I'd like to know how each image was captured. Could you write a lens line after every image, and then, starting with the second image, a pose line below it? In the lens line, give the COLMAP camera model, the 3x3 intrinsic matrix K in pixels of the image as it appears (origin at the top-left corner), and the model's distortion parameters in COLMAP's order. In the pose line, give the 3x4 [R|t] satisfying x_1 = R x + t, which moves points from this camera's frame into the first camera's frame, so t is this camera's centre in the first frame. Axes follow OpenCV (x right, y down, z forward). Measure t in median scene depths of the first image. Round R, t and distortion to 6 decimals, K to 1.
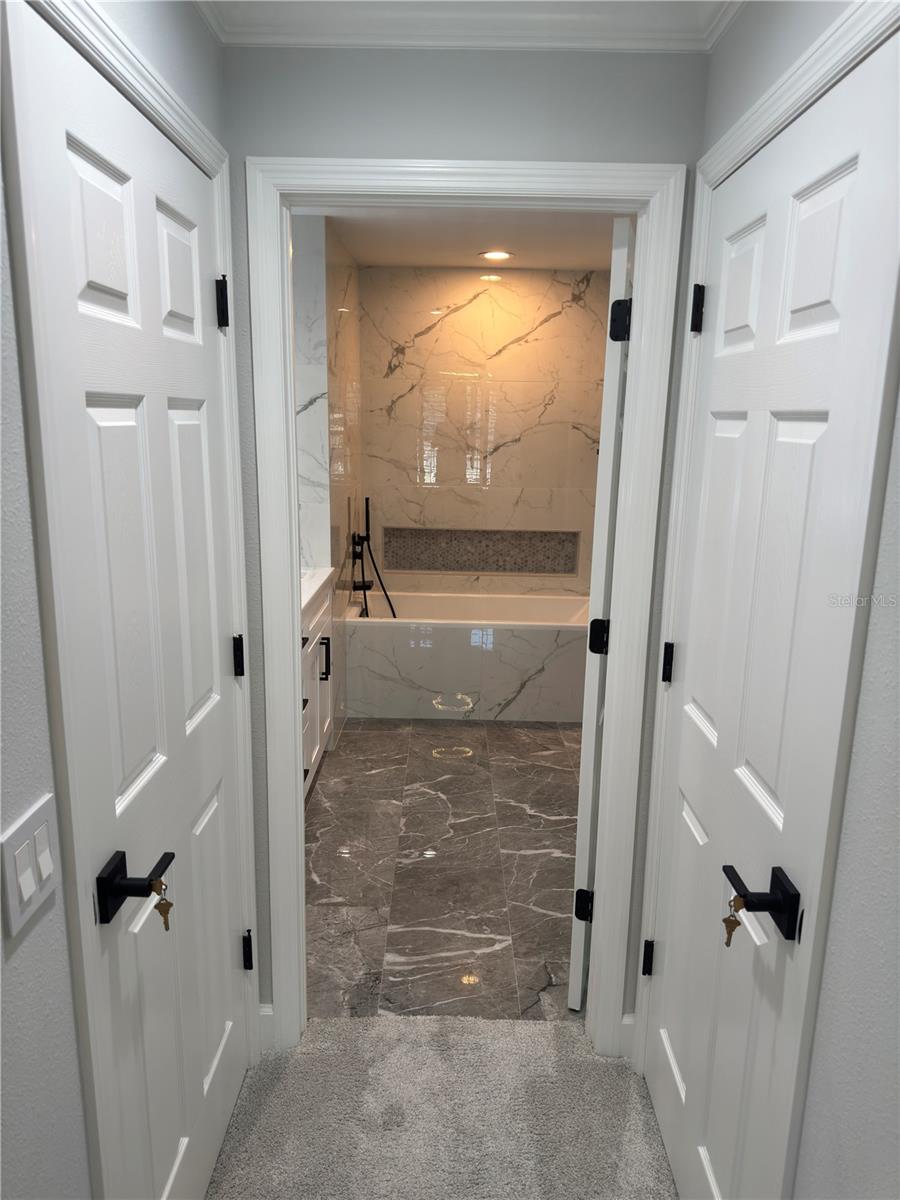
lens RADIAL K [[839.7, 0, 433.1], [0, 839.7, 596.6], [0, 0, 1]] dist [0.088040, -0.133465]
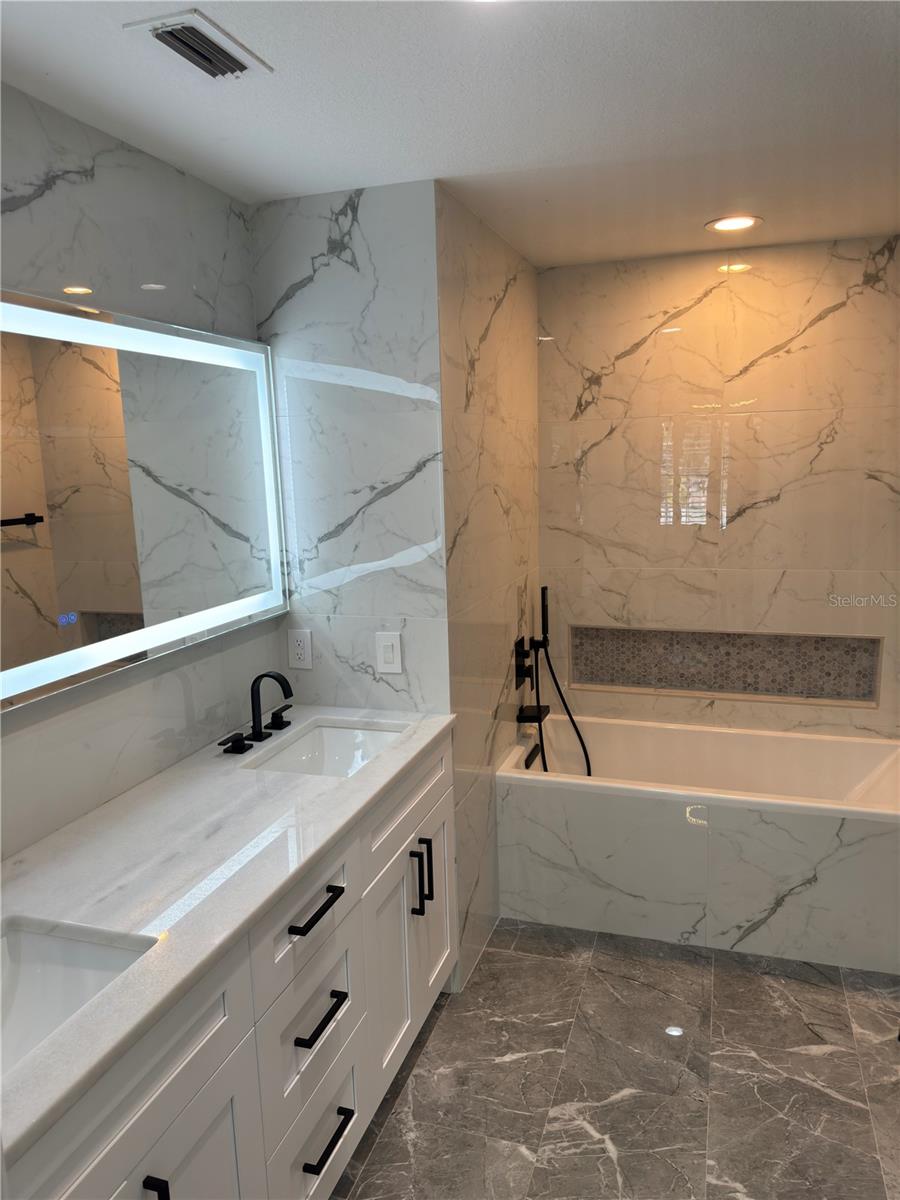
lens RADIAL K [[839.7, 0, 433.1], [0, 839.7, 596.6], [0, 0, 1]] dist [0.088040, -0.133465]
pose [[0.950594, 0.002400, -0.310428, 0.053409], [-0.016607, 0.998931, -0.043131, -0.077237], [0.309993, 0.046155, 0.949618, 0.292747]]
